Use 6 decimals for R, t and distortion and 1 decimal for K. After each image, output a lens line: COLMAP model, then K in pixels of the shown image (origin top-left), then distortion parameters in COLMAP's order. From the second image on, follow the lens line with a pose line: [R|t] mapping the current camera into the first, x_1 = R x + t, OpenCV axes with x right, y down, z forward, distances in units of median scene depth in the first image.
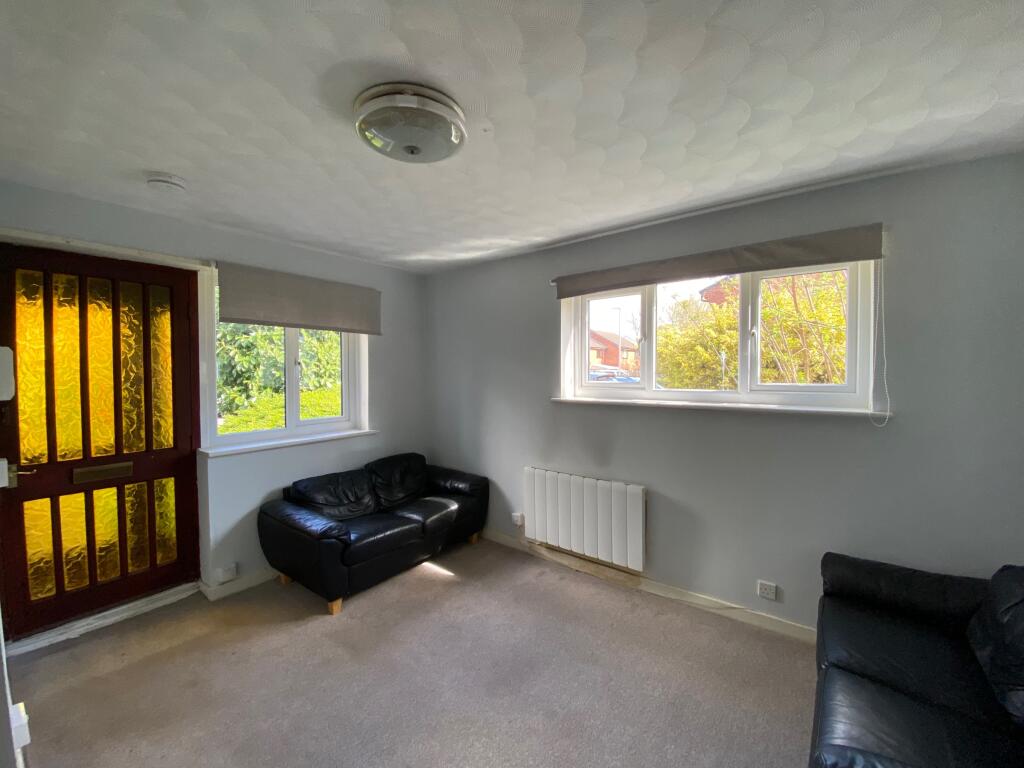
lens RADIAL K [[408.4, 0, 519.0], [0, 408.4, 385.0], [0, 0, 1]] dist [0.017773, -0.018324]
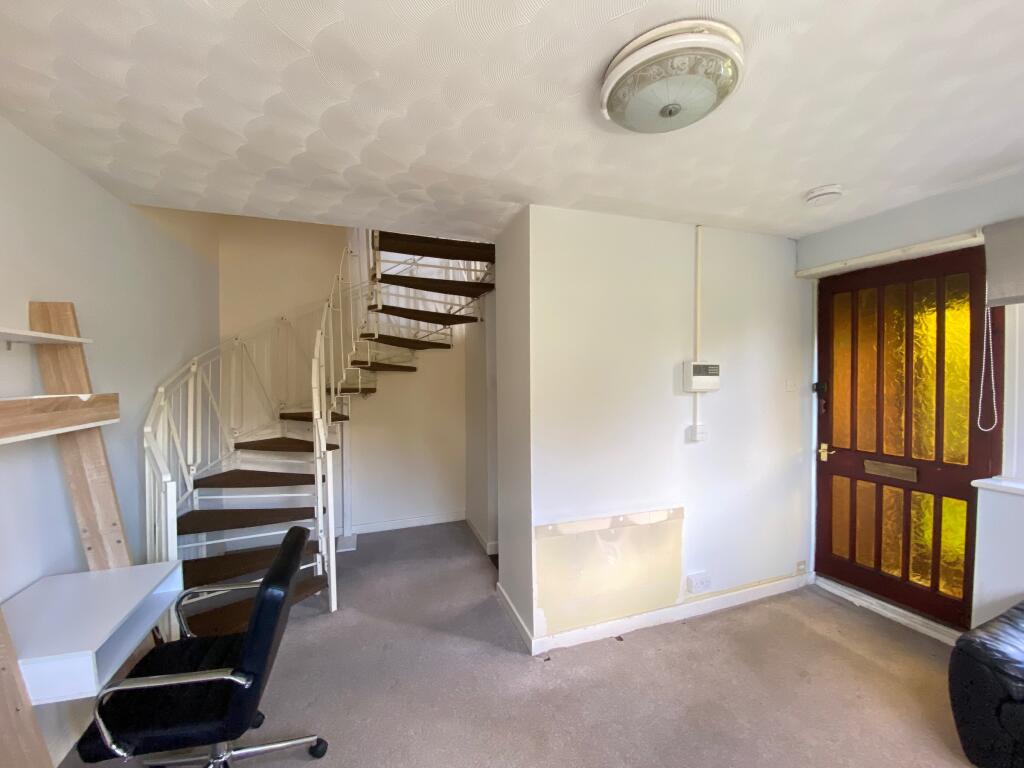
lens RADIAL K [[412.8, 0, 511.7], [0, 412.8, 382.6], [0, 0, 1]] dist [0.017504, -0.018442]
pose [[-0.547318, 0.022673, -0.836618, 0.402882], [-0.017785, 0.999092, 0.038711, -0.034954], [0.836736, 0.036066, -0.546417, 0.782558]]
